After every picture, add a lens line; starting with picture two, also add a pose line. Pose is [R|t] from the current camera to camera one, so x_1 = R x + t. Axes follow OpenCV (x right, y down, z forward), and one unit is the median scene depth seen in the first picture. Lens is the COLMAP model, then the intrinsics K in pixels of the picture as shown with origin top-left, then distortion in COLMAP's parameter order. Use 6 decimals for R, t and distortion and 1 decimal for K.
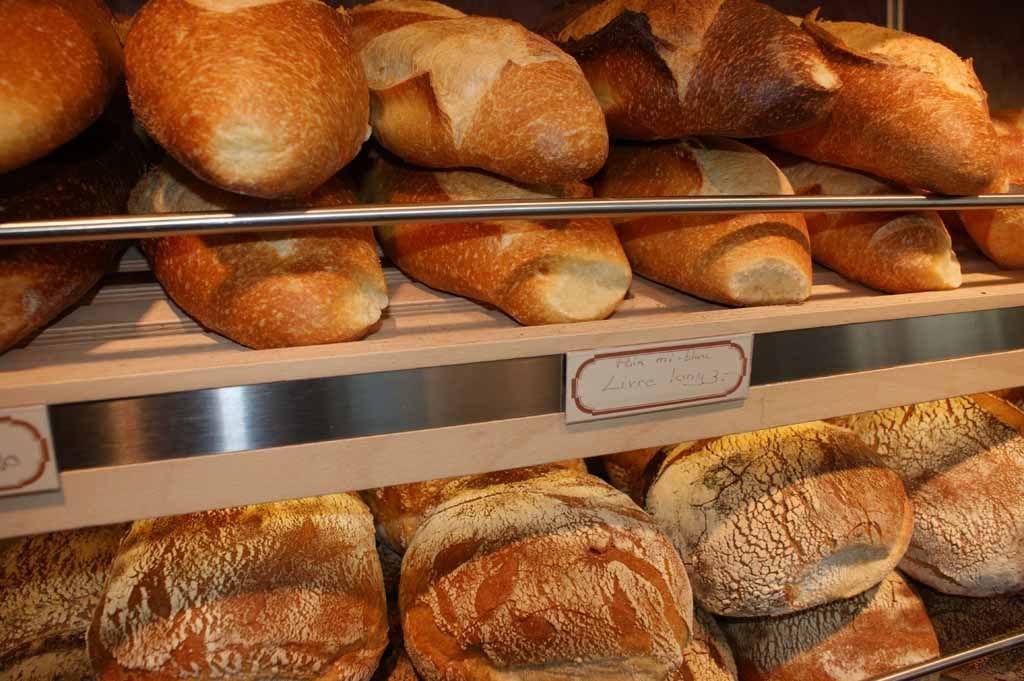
lens RADIAL K [[787.2, 0, 510.9], [0, 787.2, 344.5], [0, 0, 1]] dist [-0.164344, 0.124892]
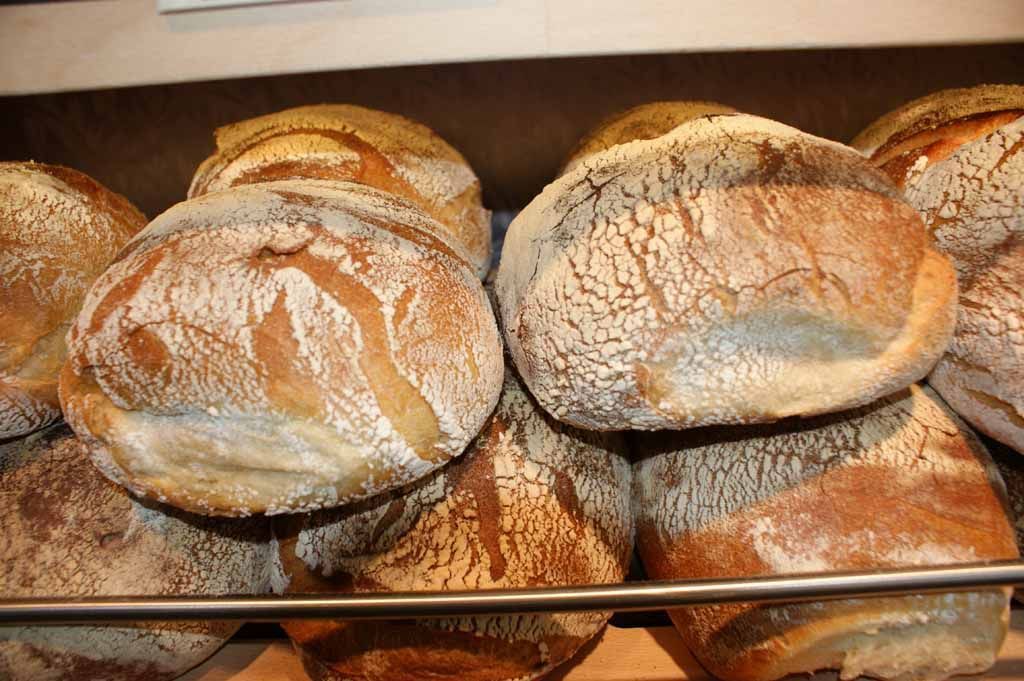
lens RADIAL K [[787.2, 0, 510.9], [0, 787.2, 344.5], [0, 0, 1]] dist [-0.164344, 0.124892]
pose [[0.938805, 0.067227, -0.337824, 0.447862], [-0.041303, 0.995664, 0.083355, 0.245013], [0.341963, -0.064301, 0.937511, 0.409929]]
